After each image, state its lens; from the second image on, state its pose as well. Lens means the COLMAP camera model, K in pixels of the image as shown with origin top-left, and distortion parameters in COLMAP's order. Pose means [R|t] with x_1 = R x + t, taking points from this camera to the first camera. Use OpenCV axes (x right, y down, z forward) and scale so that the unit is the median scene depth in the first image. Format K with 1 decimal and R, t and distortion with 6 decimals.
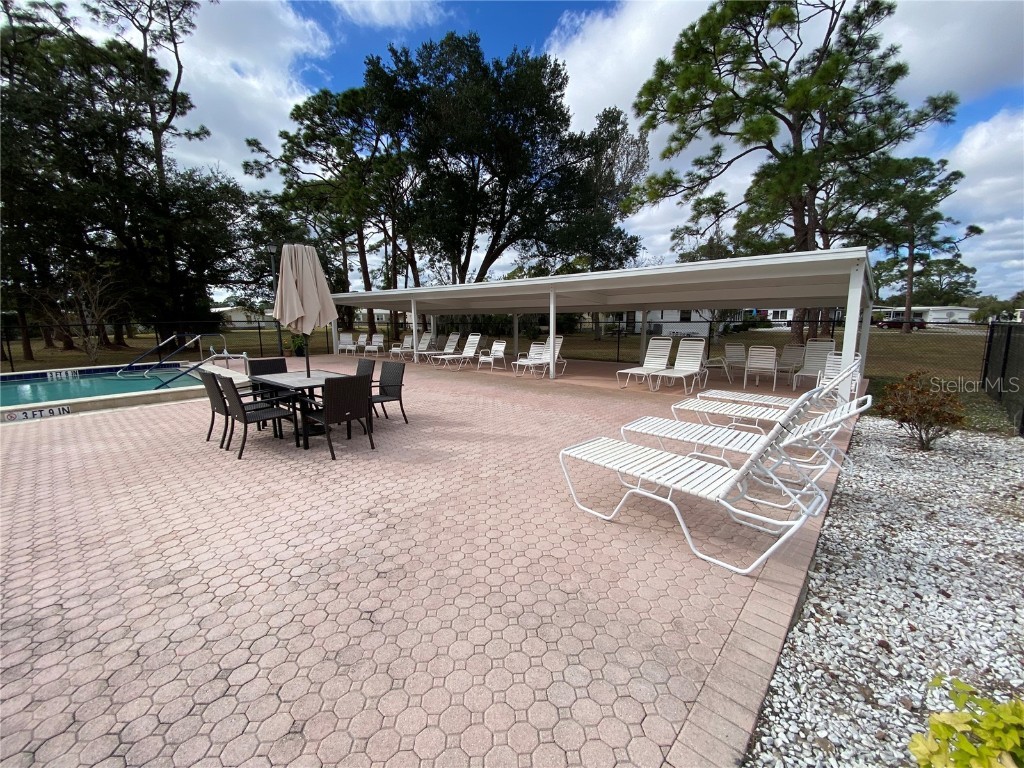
lens RADIAL K [[413.3, 0, 509.8], [0, 413.3, 385.6], [0, 0, 1]] dist [0.014122, -0.017795]
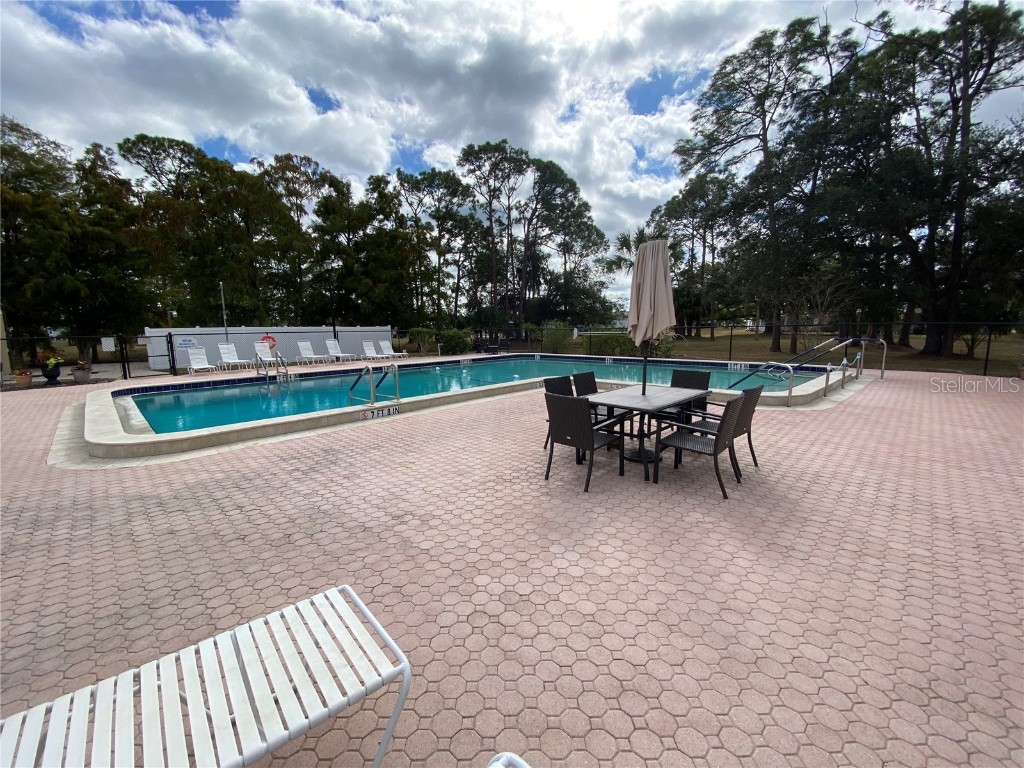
lens RADIAL K [[413.3, 0, 509.8], [0, 413.3, 385.6], [0, 0, 1]] dist [0.014122, -0.017795]
pose [[-0.065189, 0.150715, -0.986426, 0.601249], [-0.134349, 0.978202, 0.158337, -0.210411], [0.988787, 0.142847, -0.043520, 1.194979]]
